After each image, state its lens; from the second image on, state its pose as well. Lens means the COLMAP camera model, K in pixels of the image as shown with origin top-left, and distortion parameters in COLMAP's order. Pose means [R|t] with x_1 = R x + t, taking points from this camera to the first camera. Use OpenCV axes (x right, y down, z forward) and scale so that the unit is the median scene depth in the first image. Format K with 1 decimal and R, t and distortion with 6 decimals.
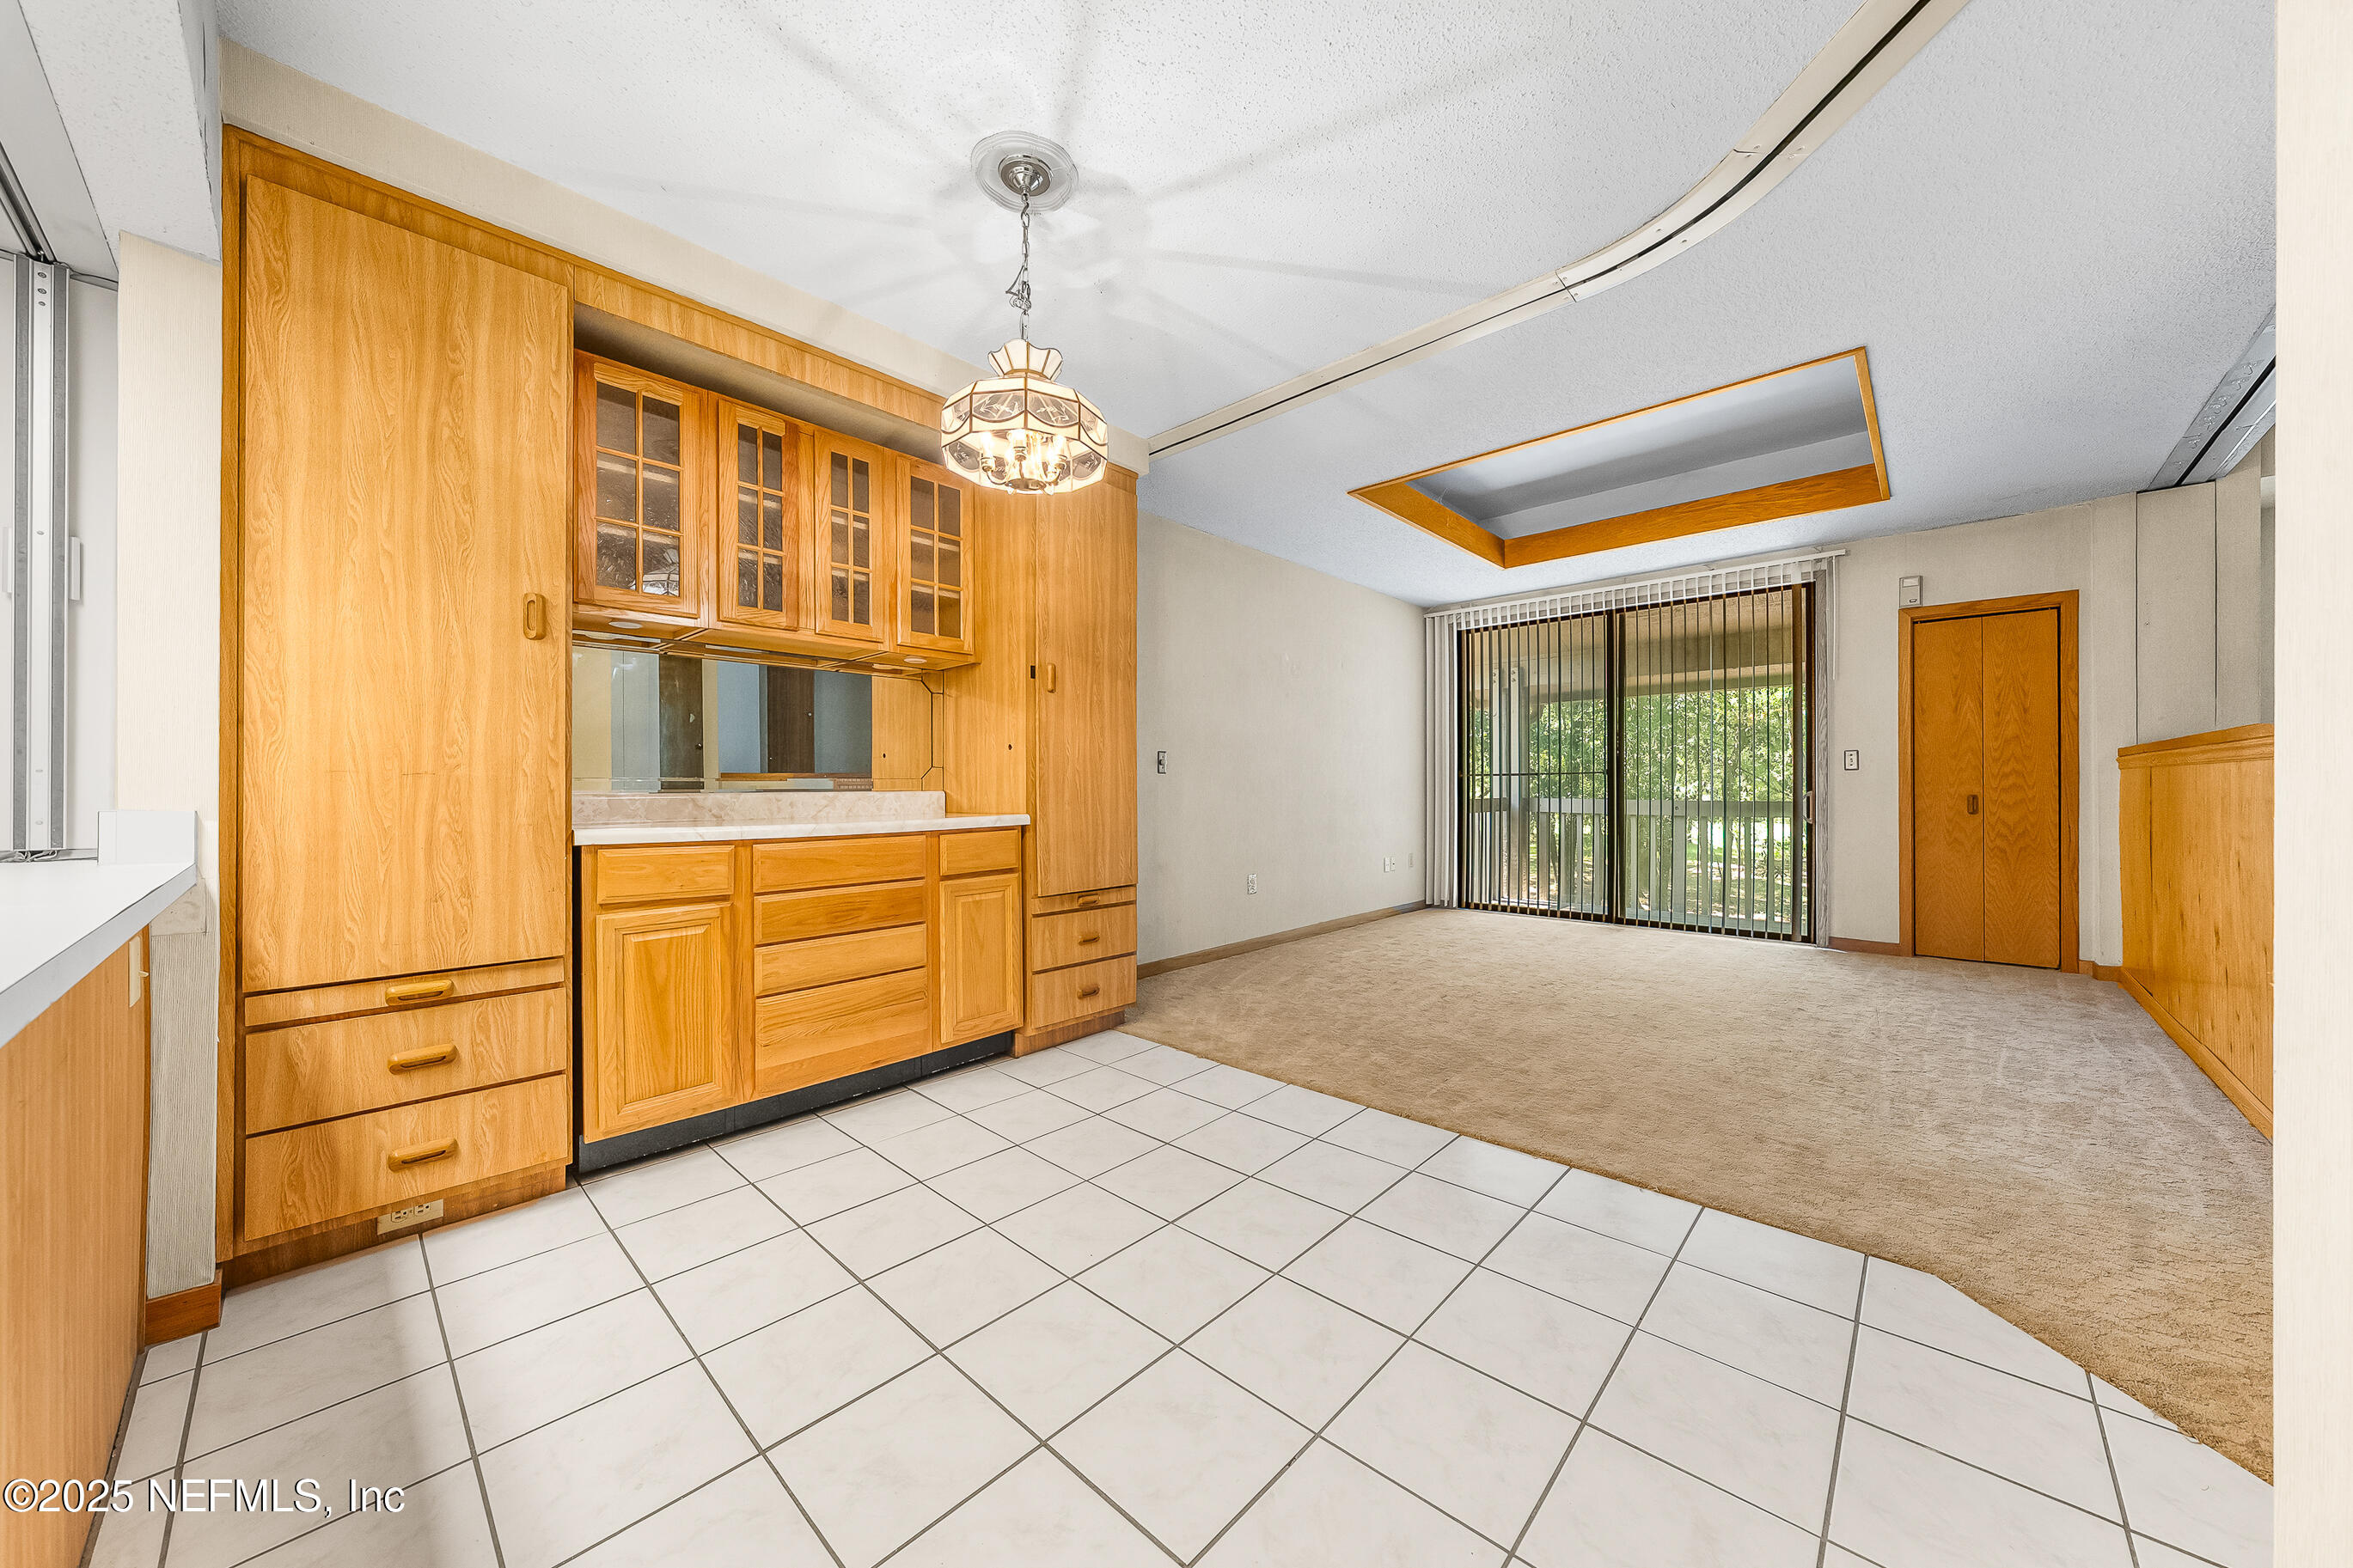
lens RADIAL K [[818.0, 0, 1172.4], [0, 818.0, 778.3], [0, 0, 1]] dist [0.000402, -0.000211]
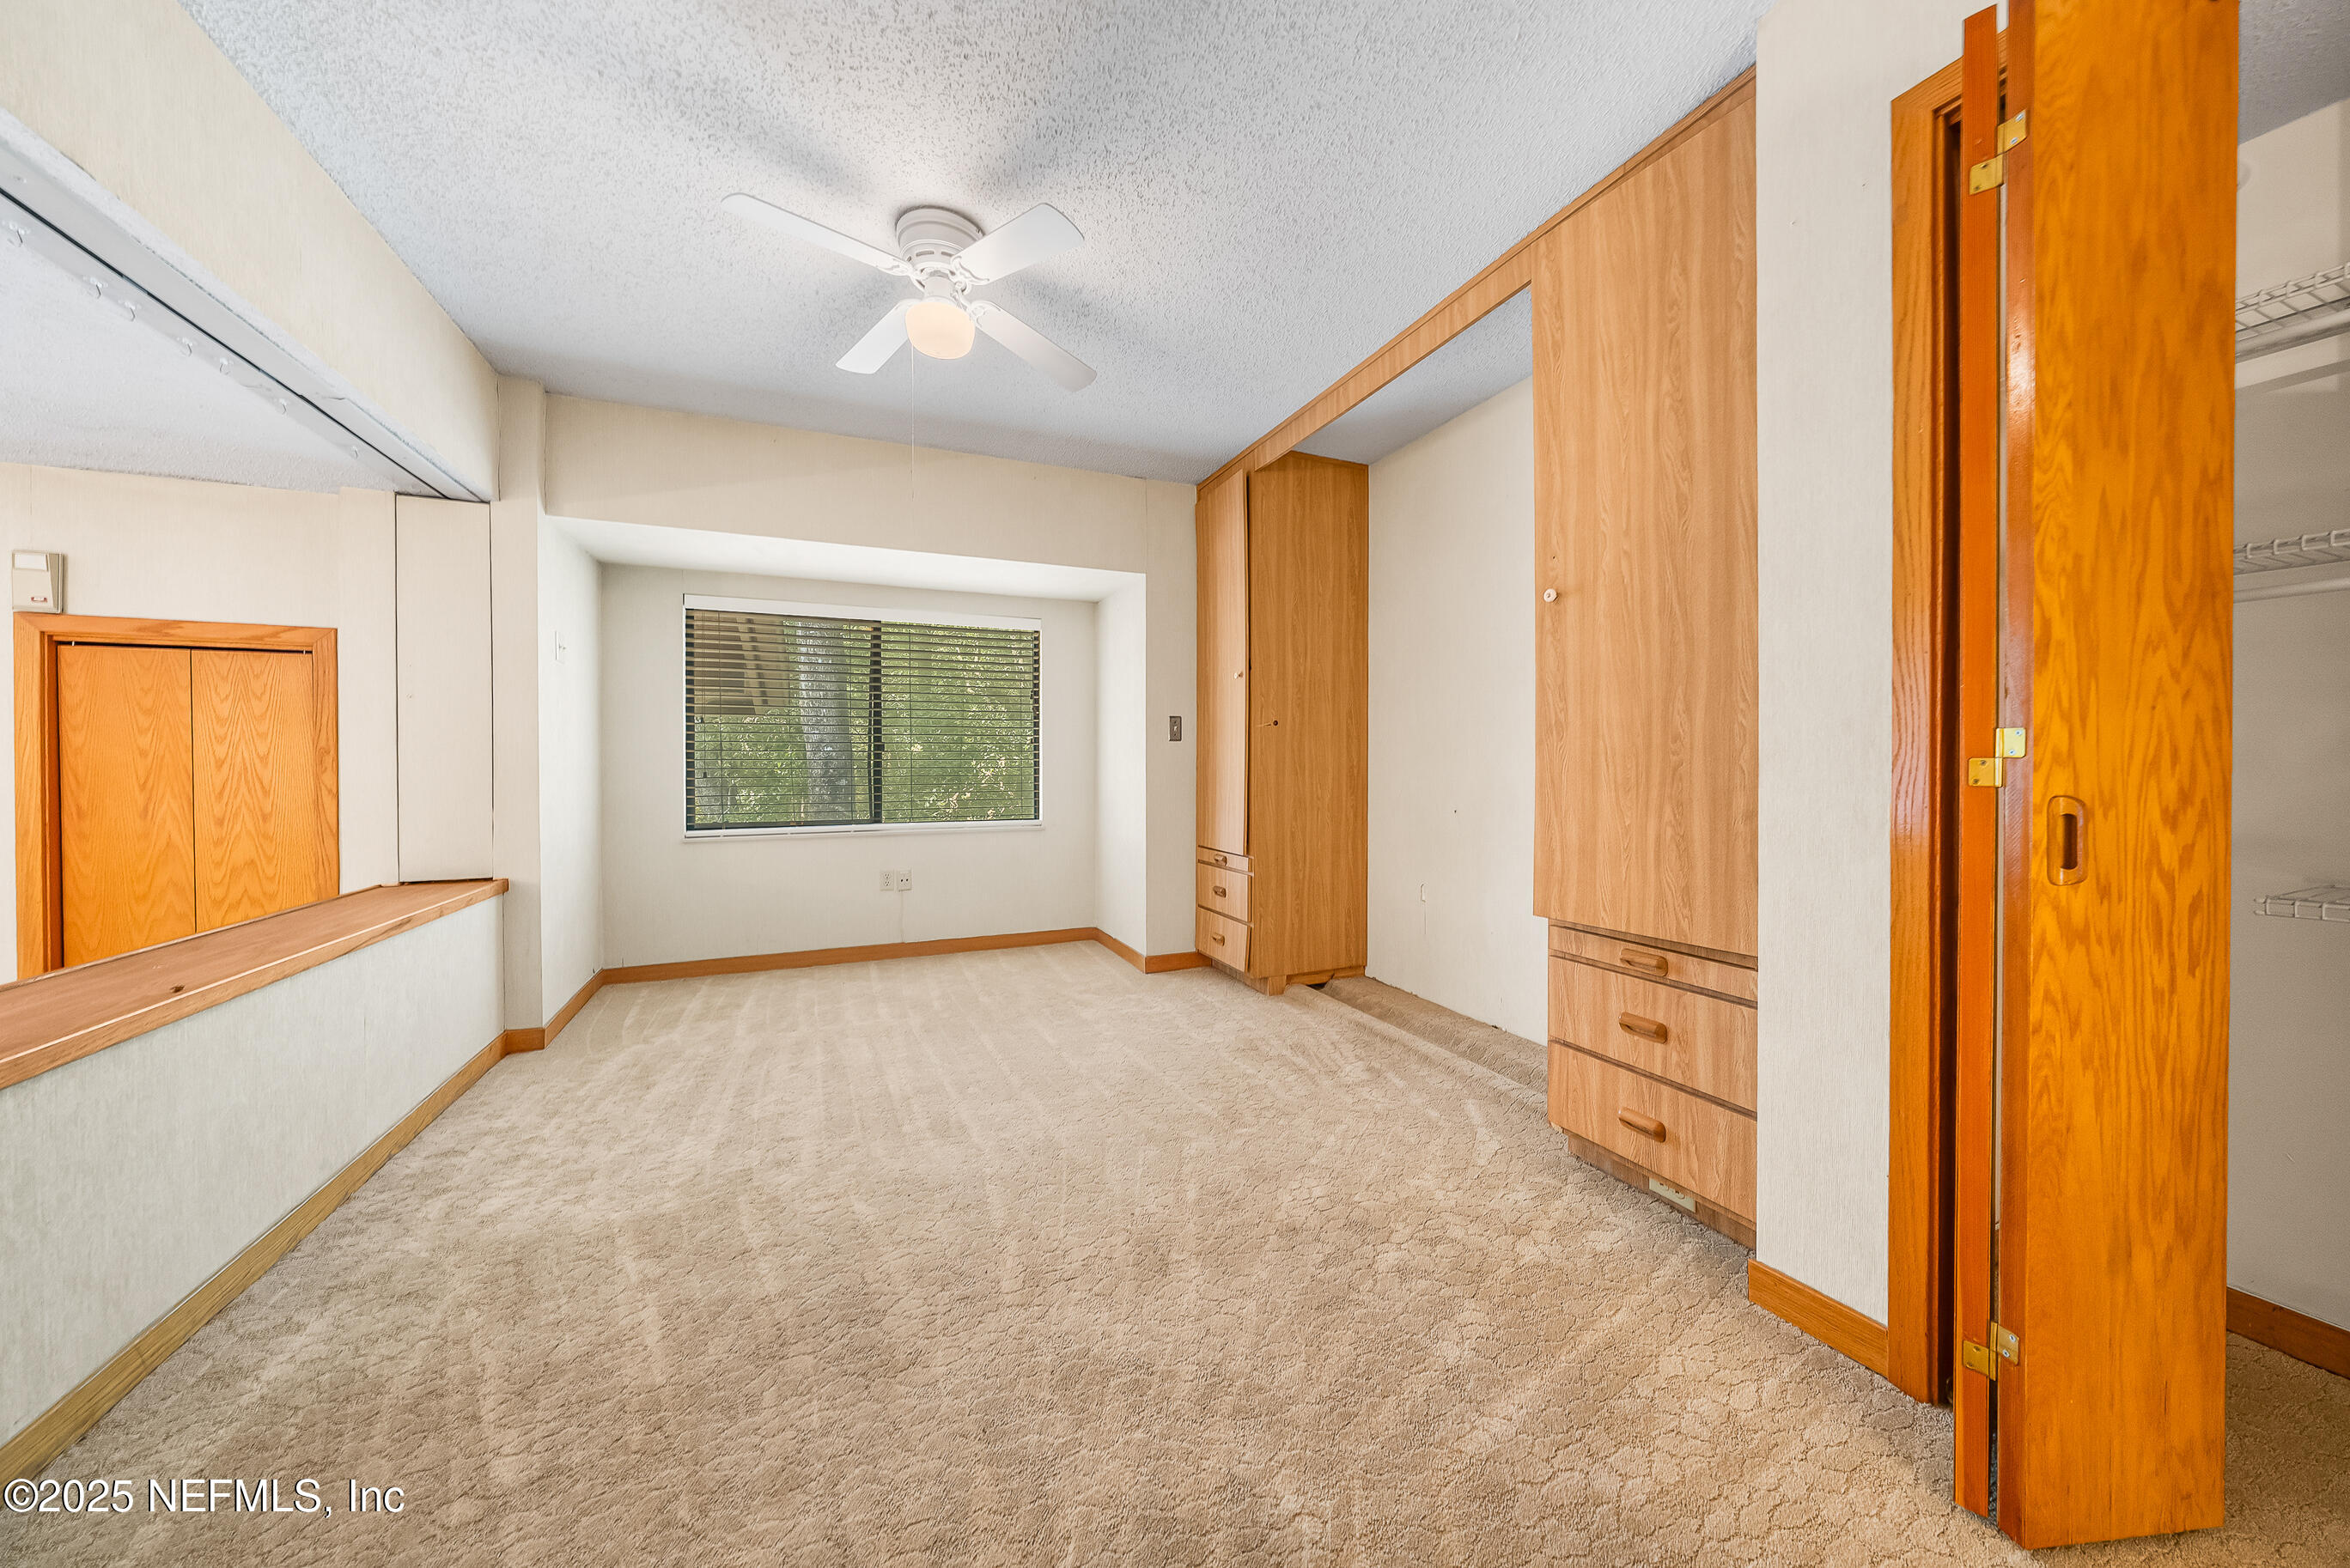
lens RADIAL K [[817.0, 0, 1160.2], [0, 817.0, 780.2], [0, 0, 1]] dist [0.000402, -0.000211]
pose [[0.408837, -0.012576, 0.912521, 0.758464], [-0.005700, 0.999850, 0.016333, -0.122371], [-0.912590, -0.011879, 0.408704, 0.160272]]
